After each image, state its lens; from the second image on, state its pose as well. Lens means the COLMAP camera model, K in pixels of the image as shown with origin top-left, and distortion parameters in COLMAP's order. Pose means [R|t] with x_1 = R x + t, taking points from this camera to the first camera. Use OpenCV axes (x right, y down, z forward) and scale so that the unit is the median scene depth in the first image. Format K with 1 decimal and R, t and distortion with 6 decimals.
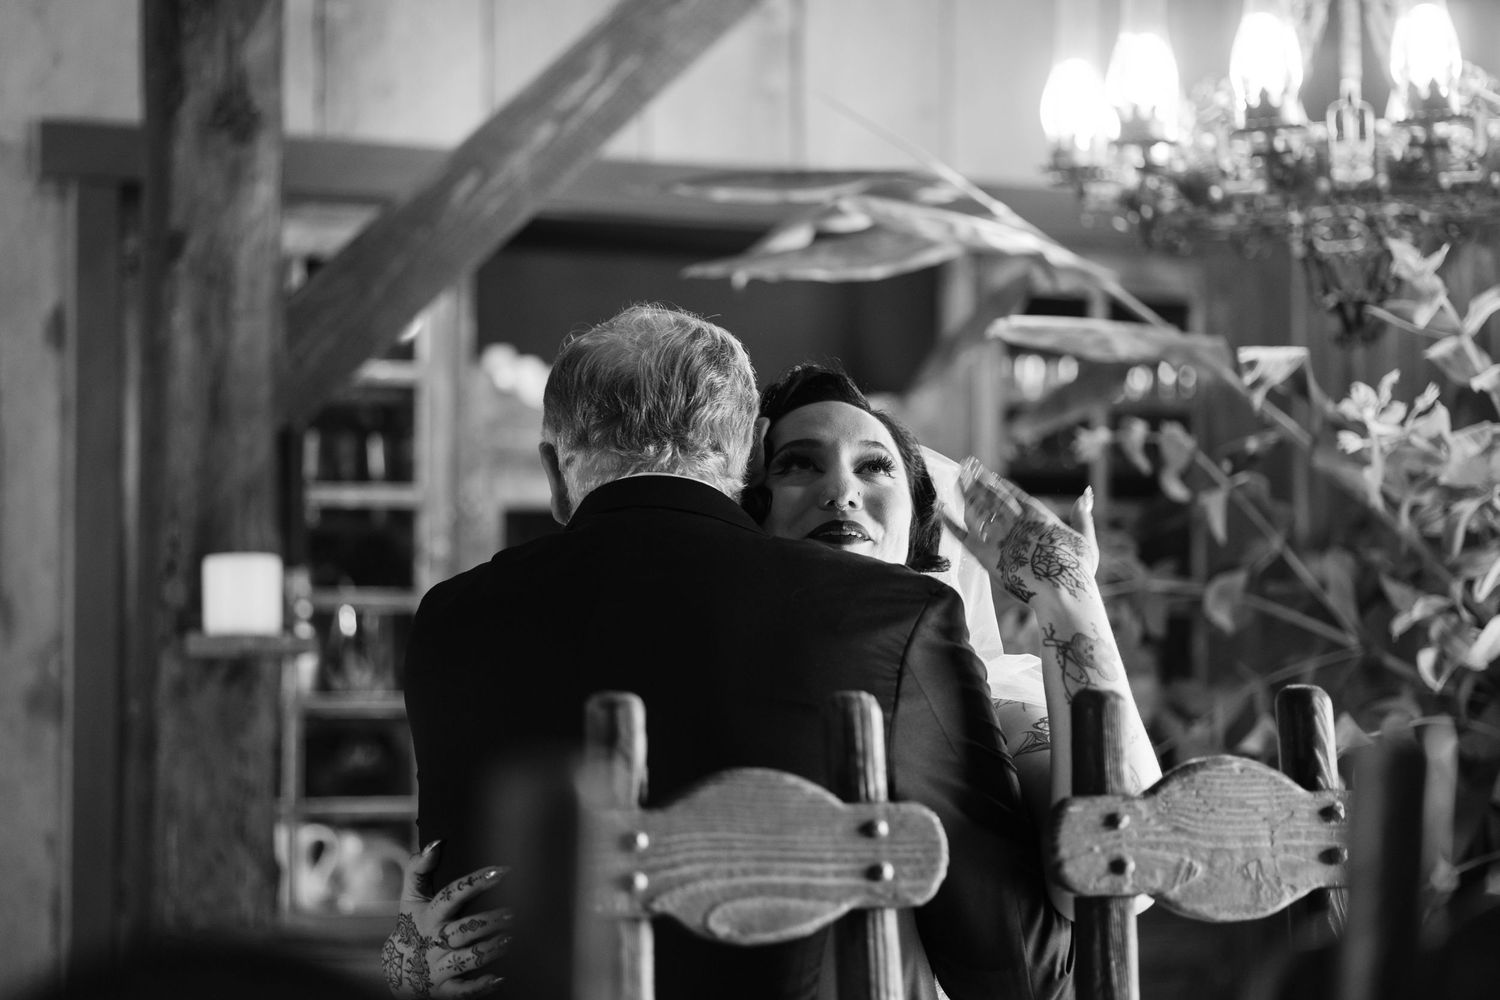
lens RADIAL K [[3553.0, 0, 749.9], [0, 3553.0, 501.6], [0, 0, 1]] dist [-0.101957, 0.000000]
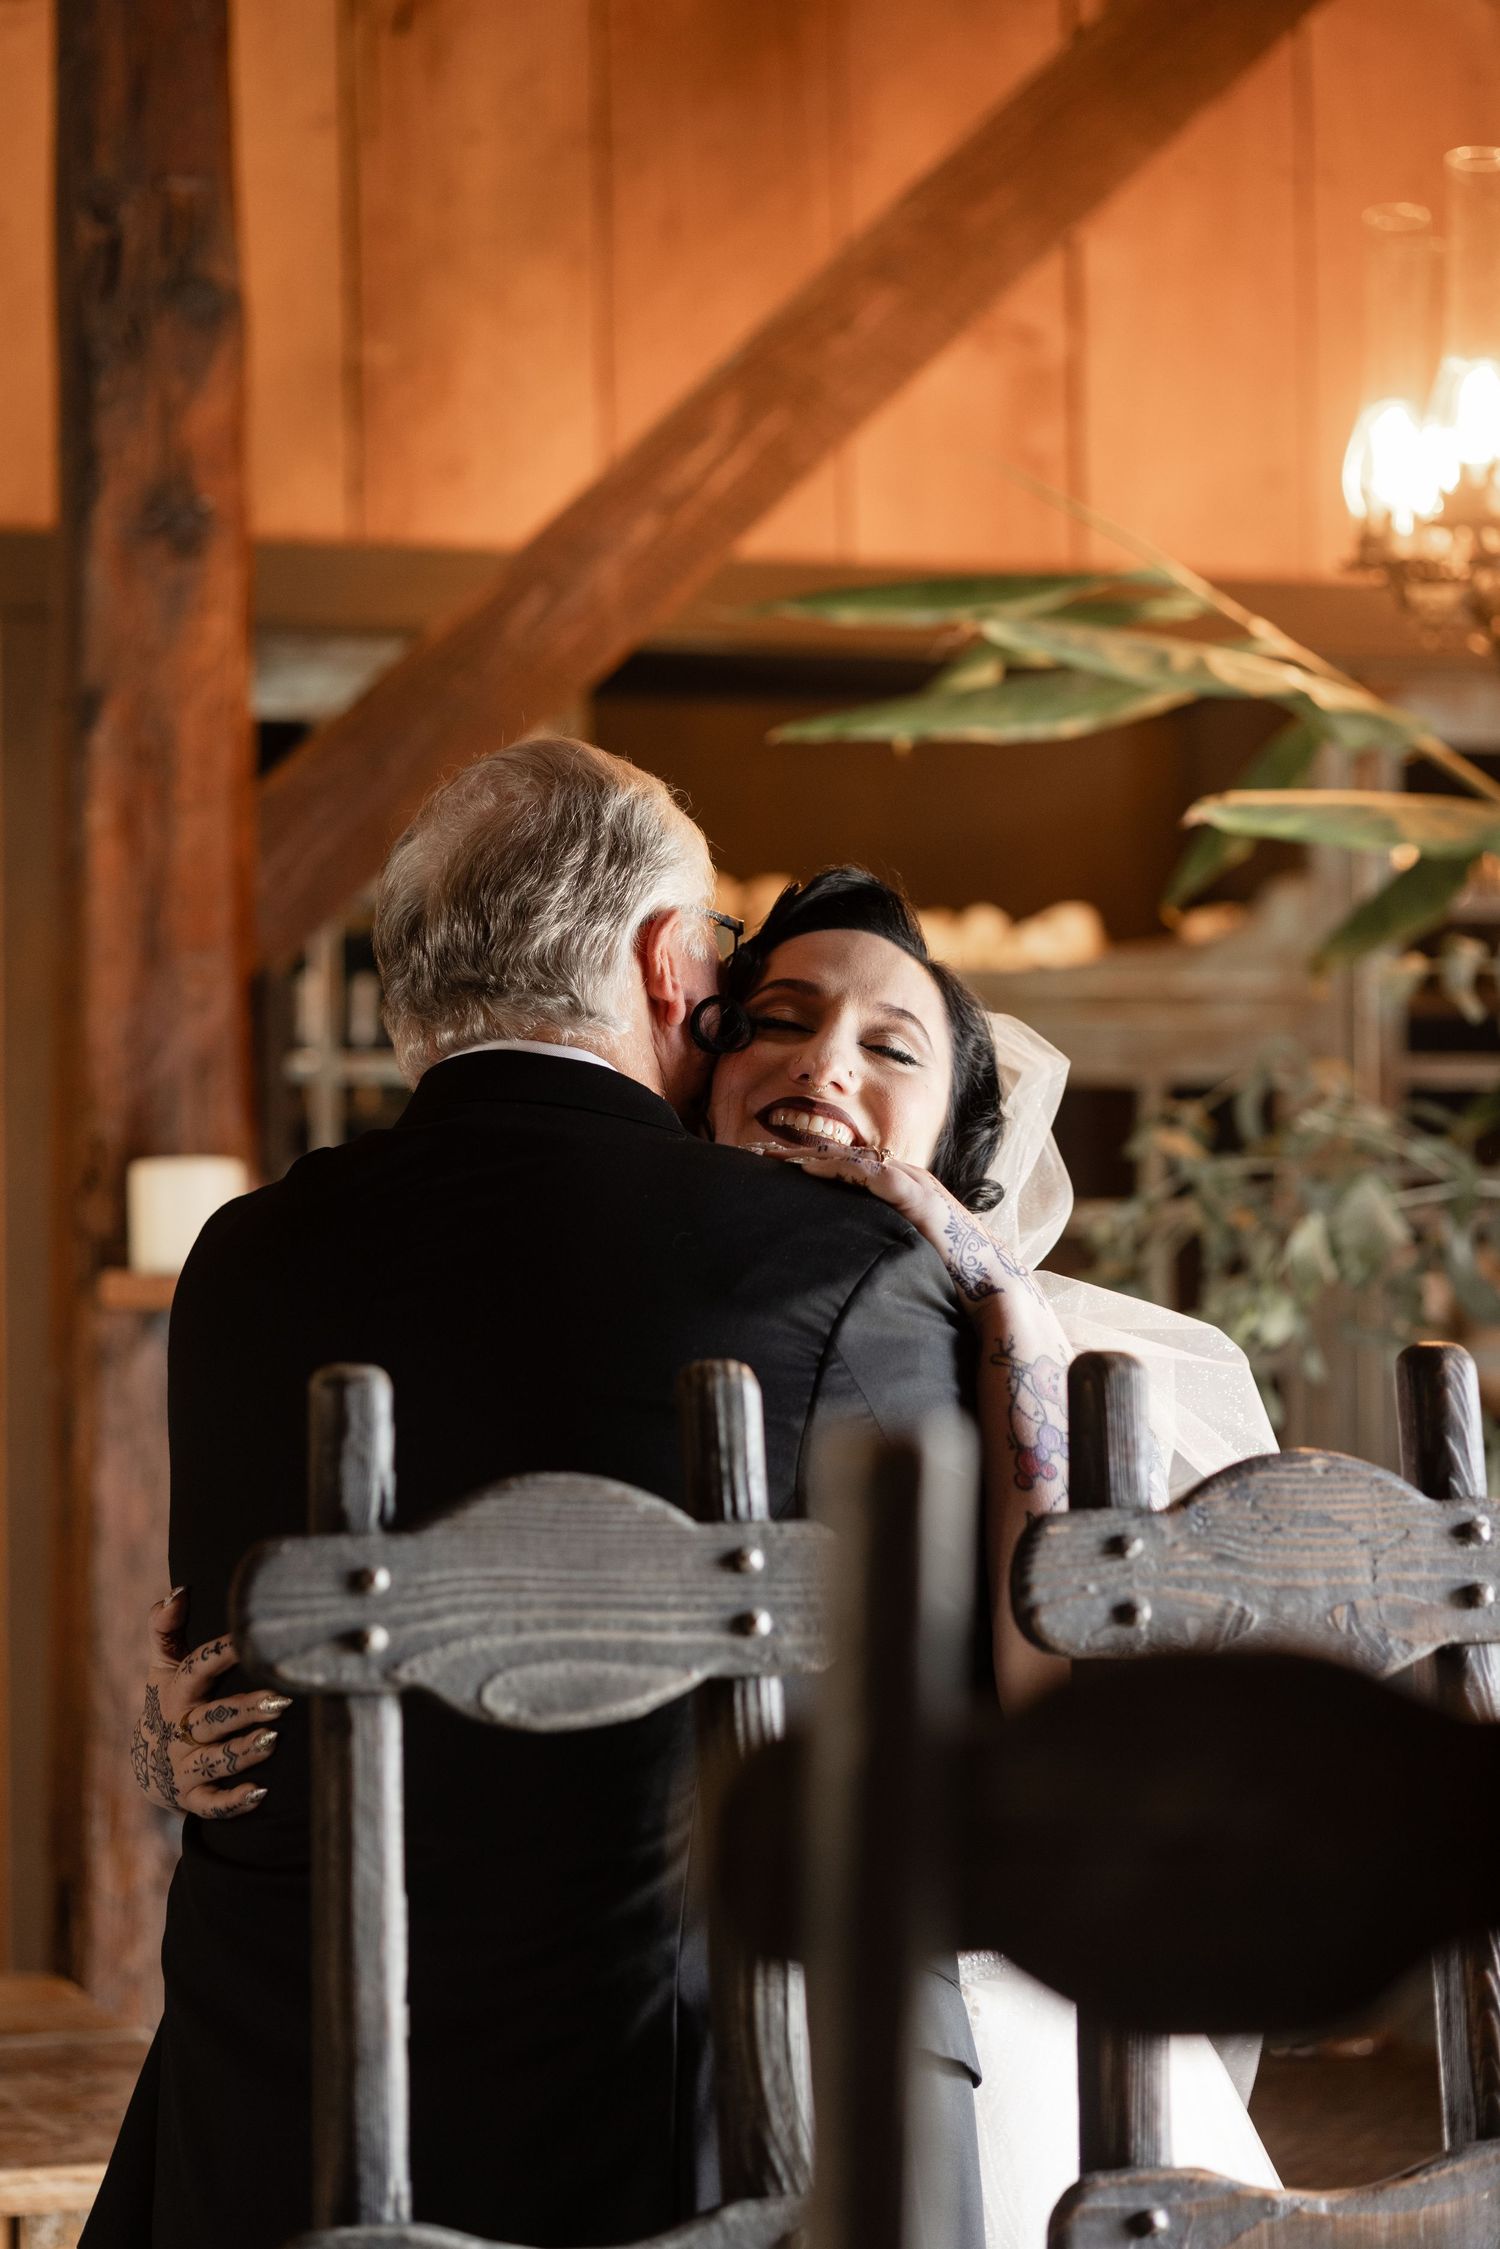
lens RADIAL K [[5327.1, 0, 750.4], [0, 5327.1, 1123.2], [0, 0, 1]] dist [-0.101957, 0.000000]
pose [[0.993708, -0.014776, -0.111025, 0.119911], [0.016157, 0.999803, 0.011550, -0.003060], [0.110833, -0.013272, 0.993750, -0.014229]]
